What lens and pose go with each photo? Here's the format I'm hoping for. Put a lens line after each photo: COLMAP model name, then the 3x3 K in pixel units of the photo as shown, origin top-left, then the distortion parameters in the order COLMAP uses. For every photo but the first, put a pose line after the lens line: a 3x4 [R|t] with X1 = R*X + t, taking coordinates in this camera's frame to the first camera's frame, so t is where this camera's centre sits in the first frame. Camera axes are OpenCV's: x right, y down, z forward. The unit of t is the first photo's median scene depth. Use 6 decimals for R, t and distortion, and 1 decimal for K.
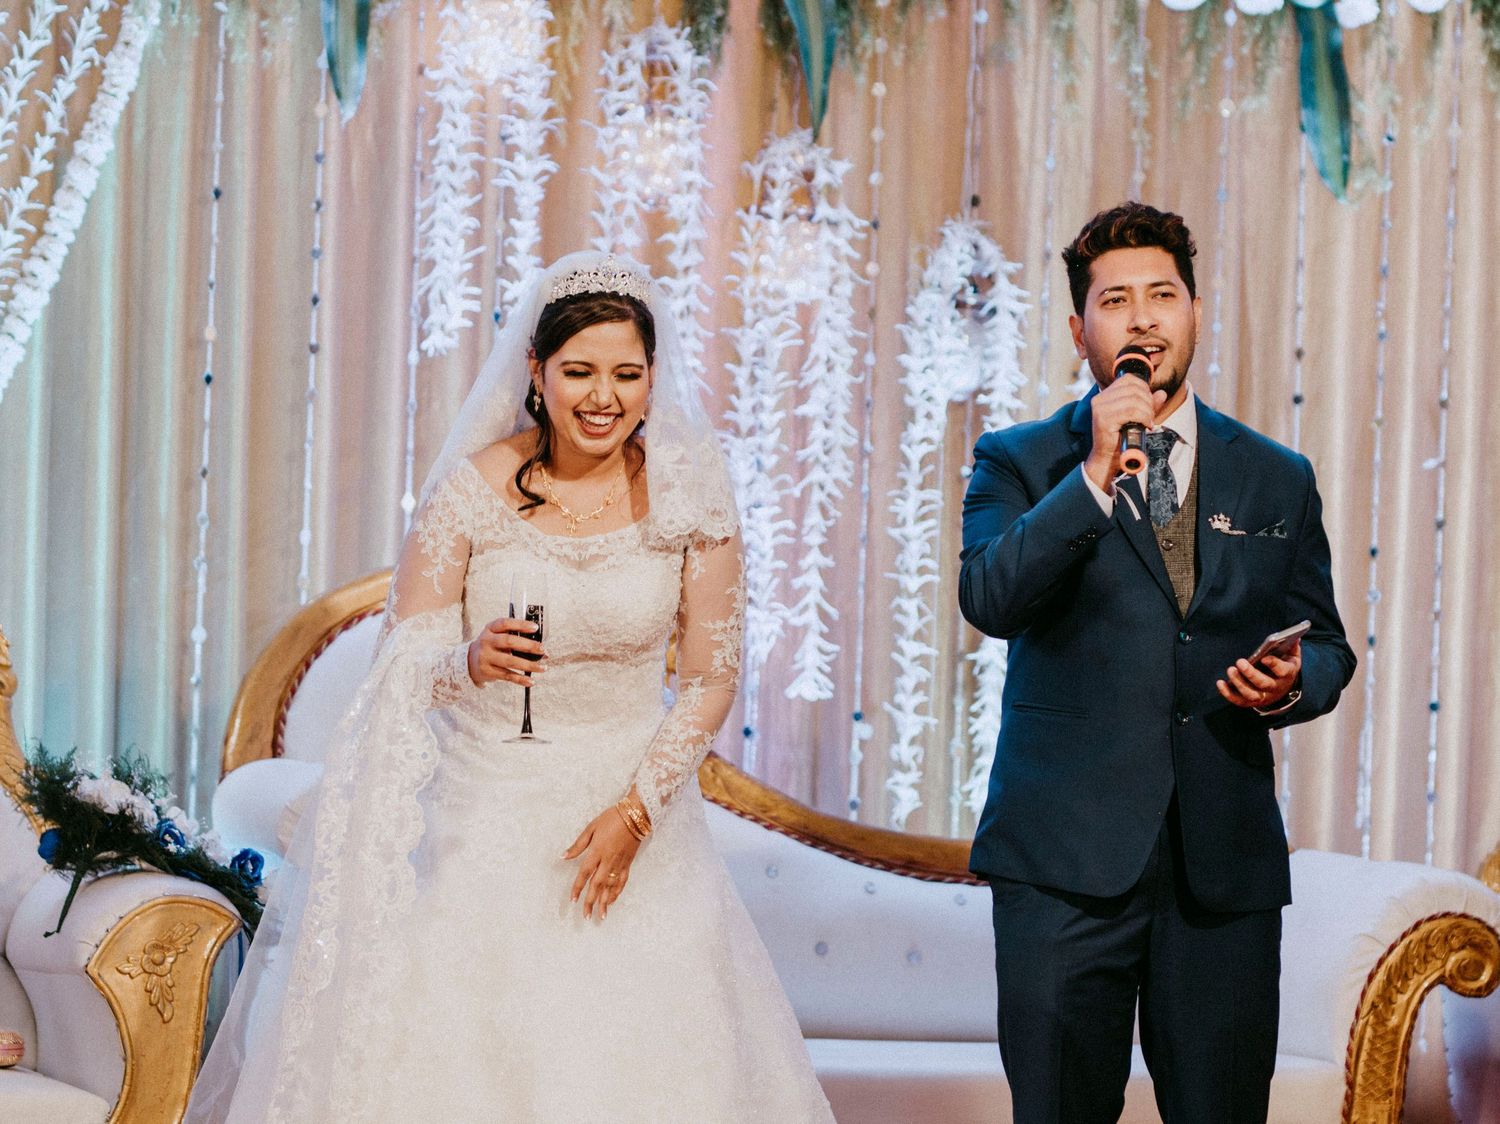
lens RADIAL K [[6615.6, 0, 750.0], [0, 6615.6, 562.0], [0, 0, 1]] dist [-0.073444, -1.466083]
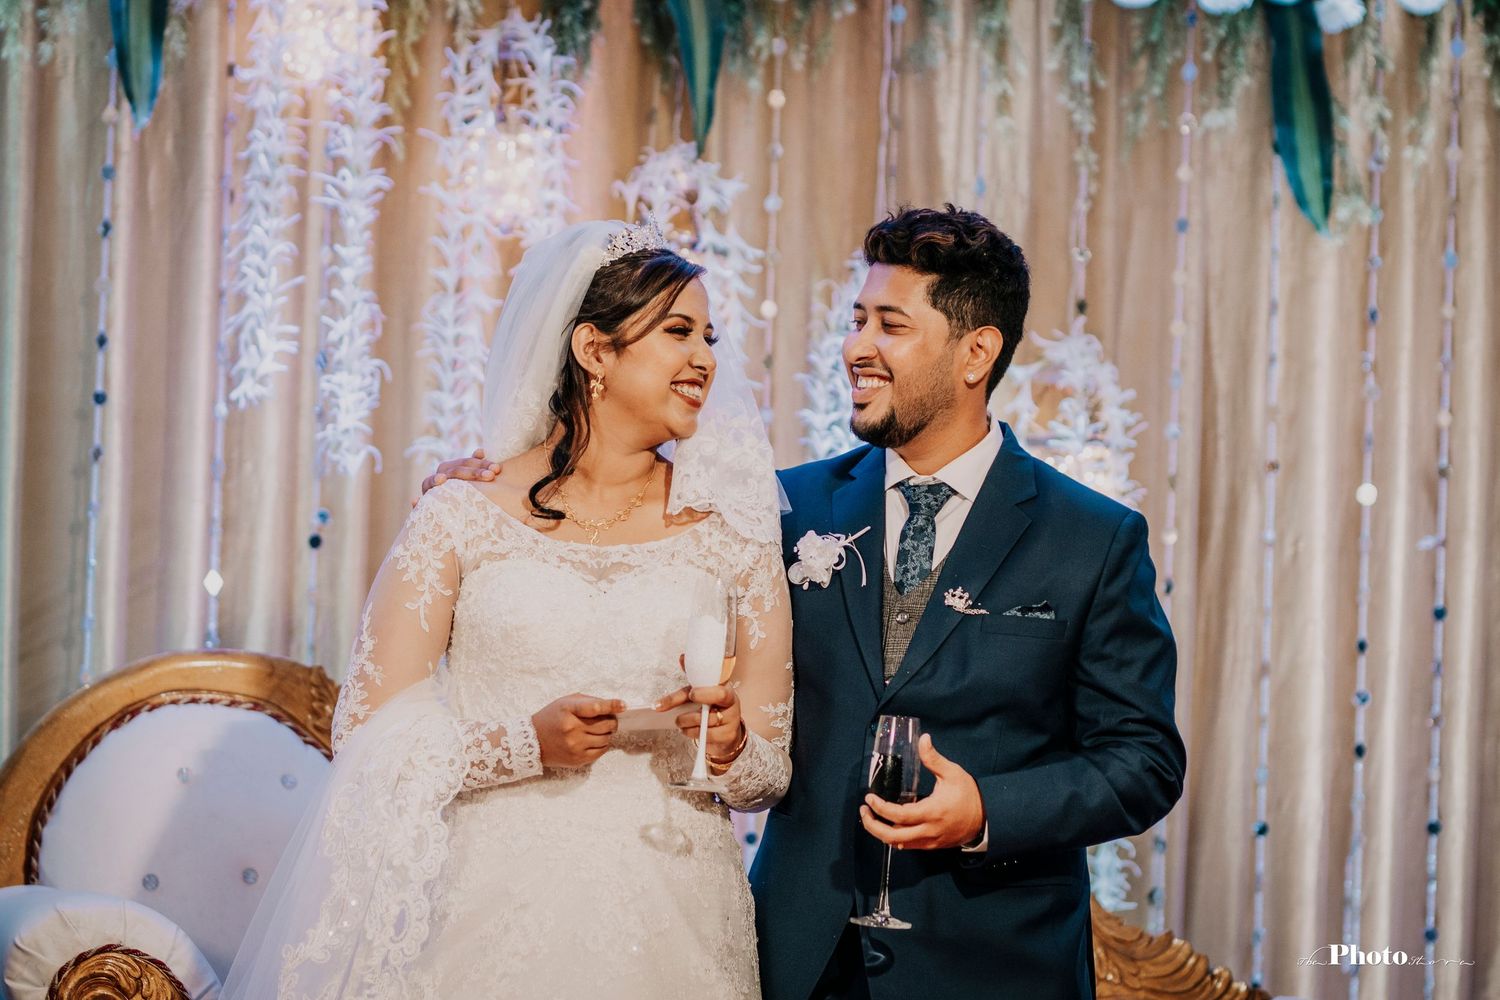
lens RADIAL K [[5904.9, 0, 746.4], [0, 5904.9, 426.2], [0, 0, 1]] dist [-0.064343, 0.281231]
pose [[0.999987, -0.000872, -0.005121, 0.019519], [0.000602, 0.998620, -0.052521, 0.010425], [0.005160, 0.052517, 0.998607, 0.246150]]
